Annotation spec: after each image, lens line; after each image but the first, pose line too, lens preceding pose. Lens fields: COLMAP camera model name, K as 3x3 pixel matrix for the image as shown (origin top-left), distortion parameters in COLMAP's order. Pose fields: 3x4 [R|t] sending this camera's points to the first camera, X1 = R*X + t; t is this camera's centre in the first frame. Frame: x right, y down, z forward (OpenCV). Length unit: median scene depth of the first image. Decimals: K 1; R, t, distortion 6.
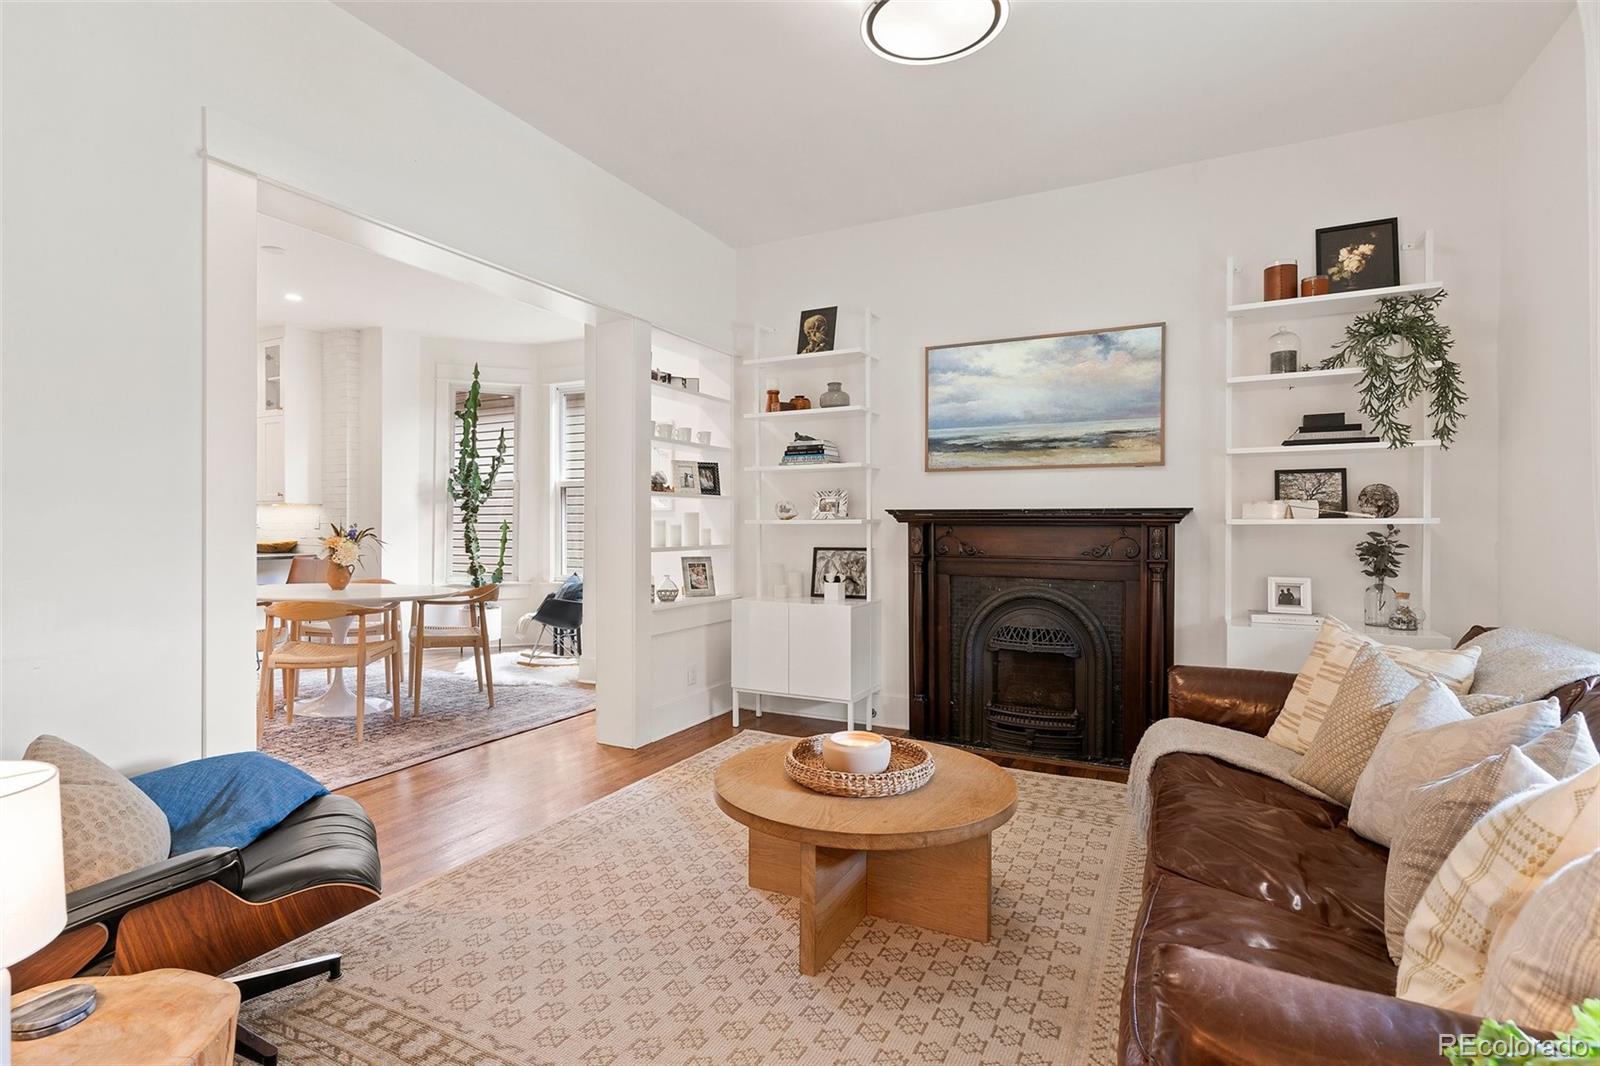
lens RADIAL K [[768.2, 0, 806.1], [0, 768.2, 526.4], [0, 0, 1]] dist [-0.000899, -0.000851]
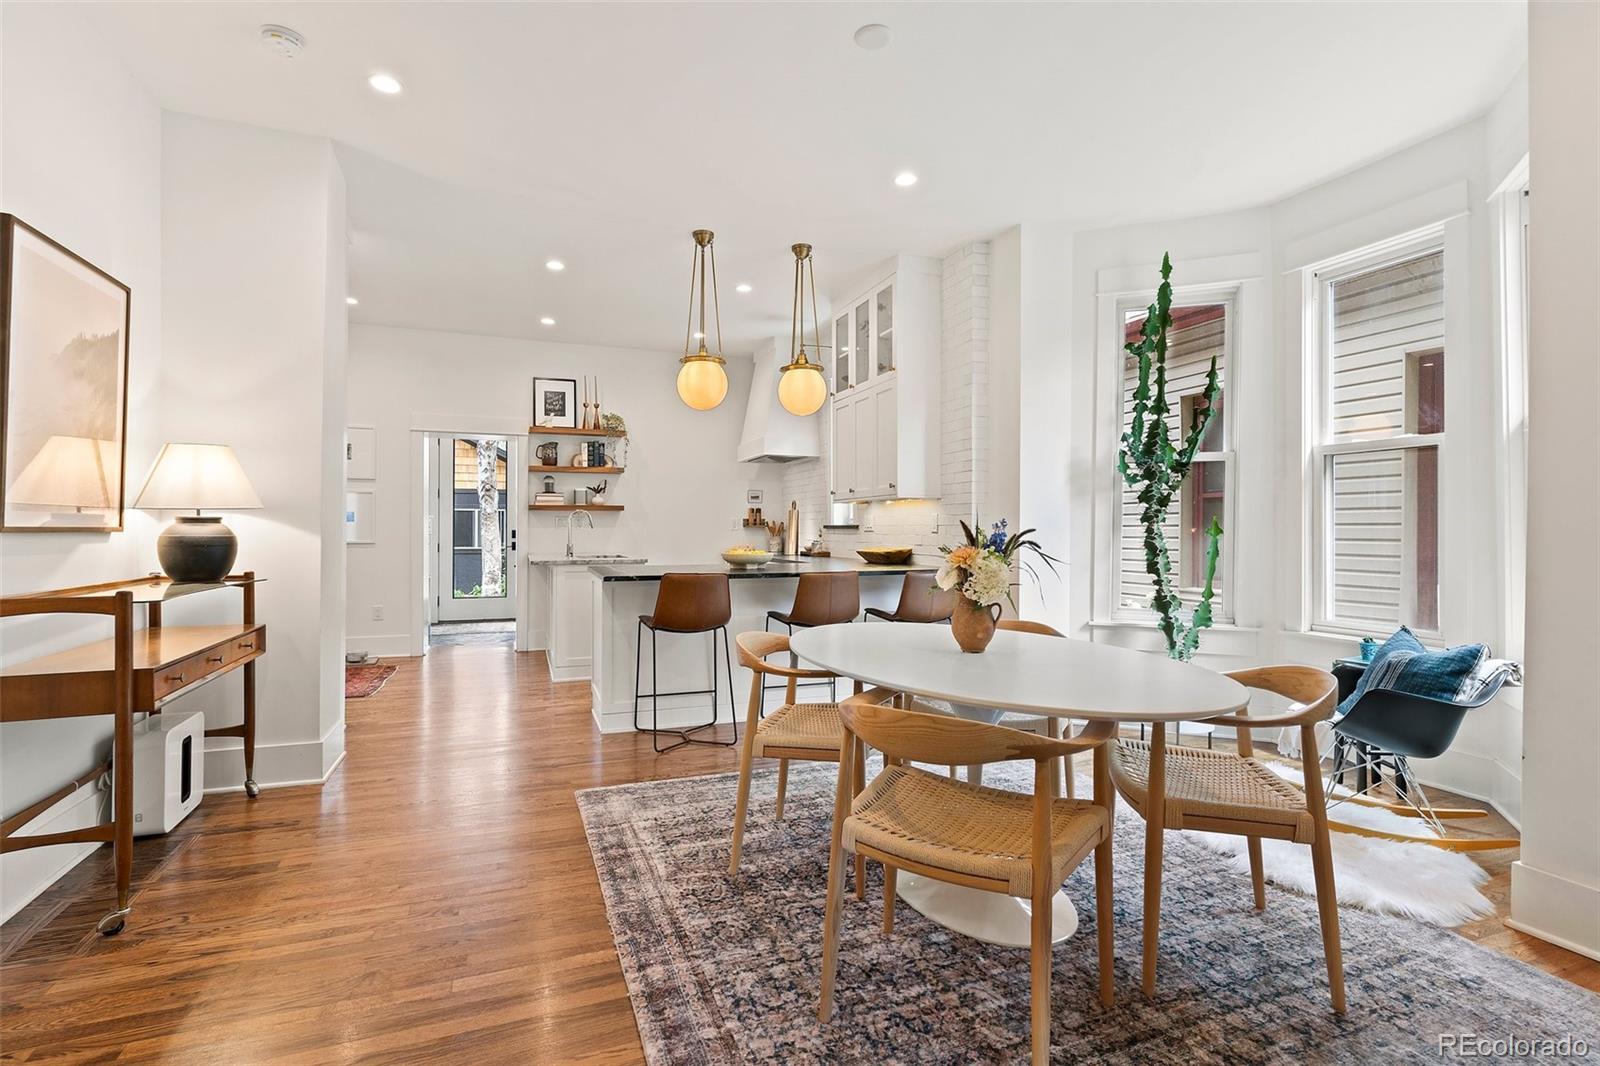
lens RADIAL K [[768.2, 0, 814.8], [0, 768.2, 533.0], [0, 0, 1]] dist [-0.000899, -0.000851]
pose [[0.752341, 0.002439, -0.658769, -0.244125], [-0.002079, 0.999997, 0.001327, 0.002856], [0.658771, 0.000371, 0.752344, 0.379451]]
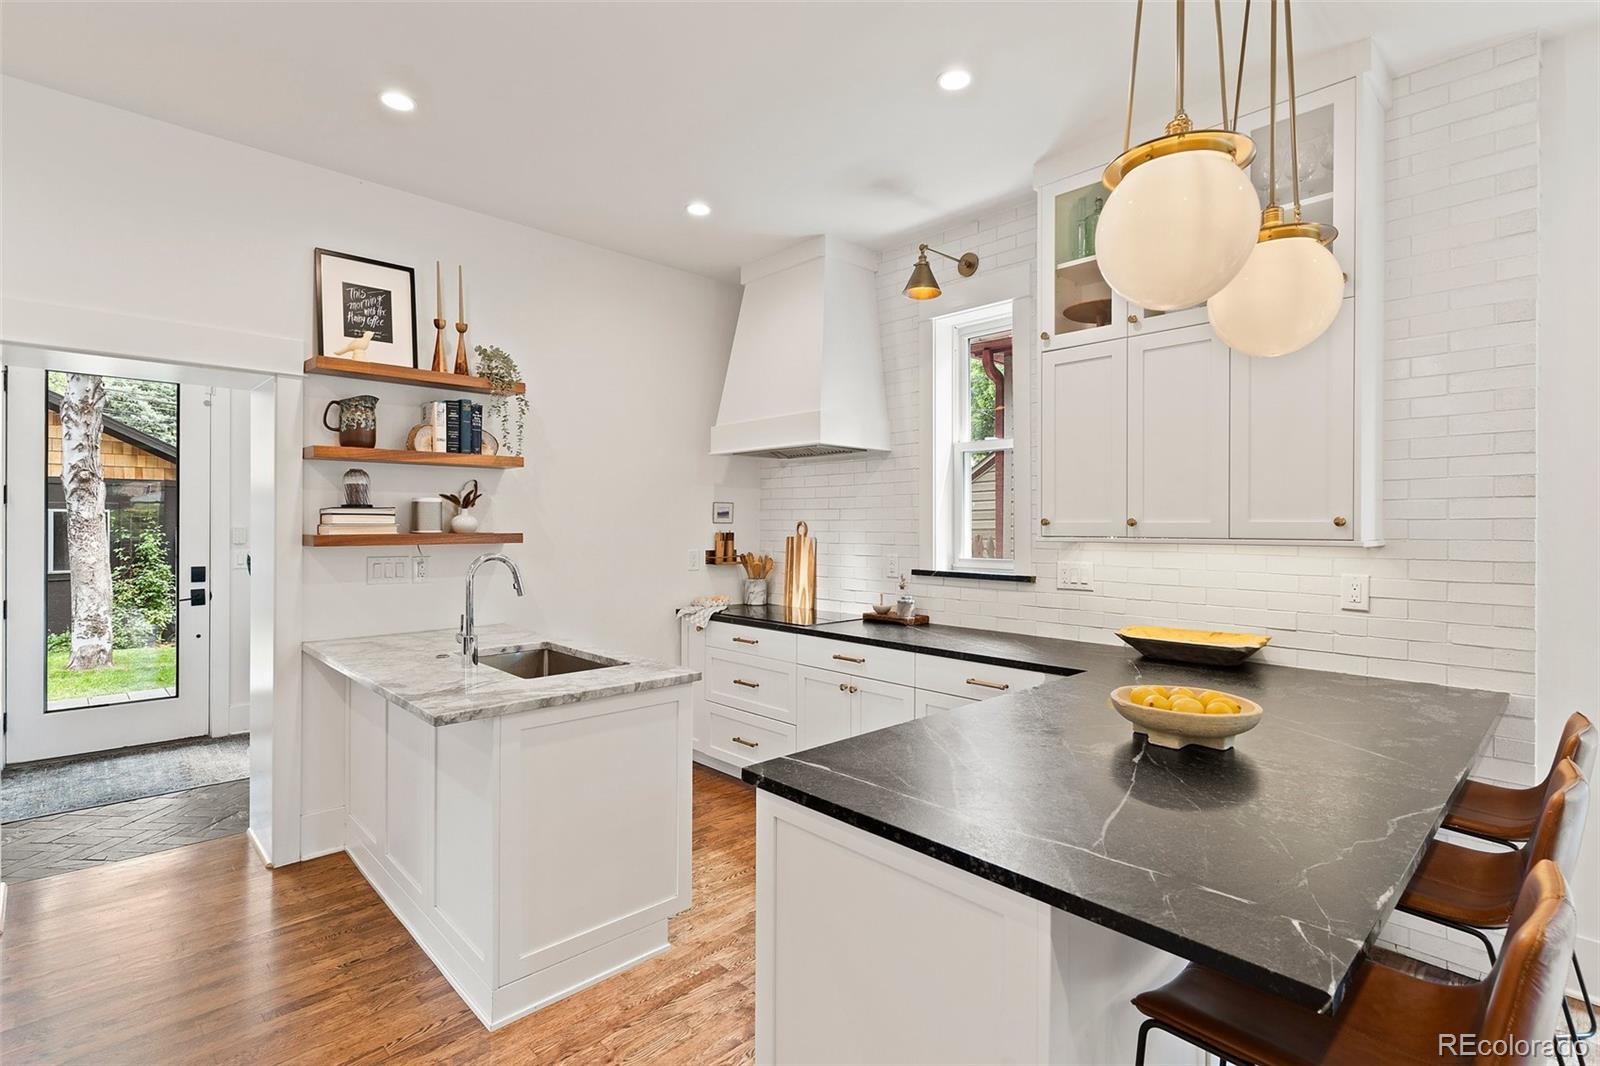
lens RADIAL K [[768.2, 0, 808.2], [0, 768.2, 531.2], [0, 0, 1]] dist [-0.000899, -0.000851]
pose [[0.946711, 0.004856, -0.322049, -0.756857], [-0.003634, 0.999984, 0.004395, -0.035311], [0.322065, -0.002991, 0.946713, 0.556039]]
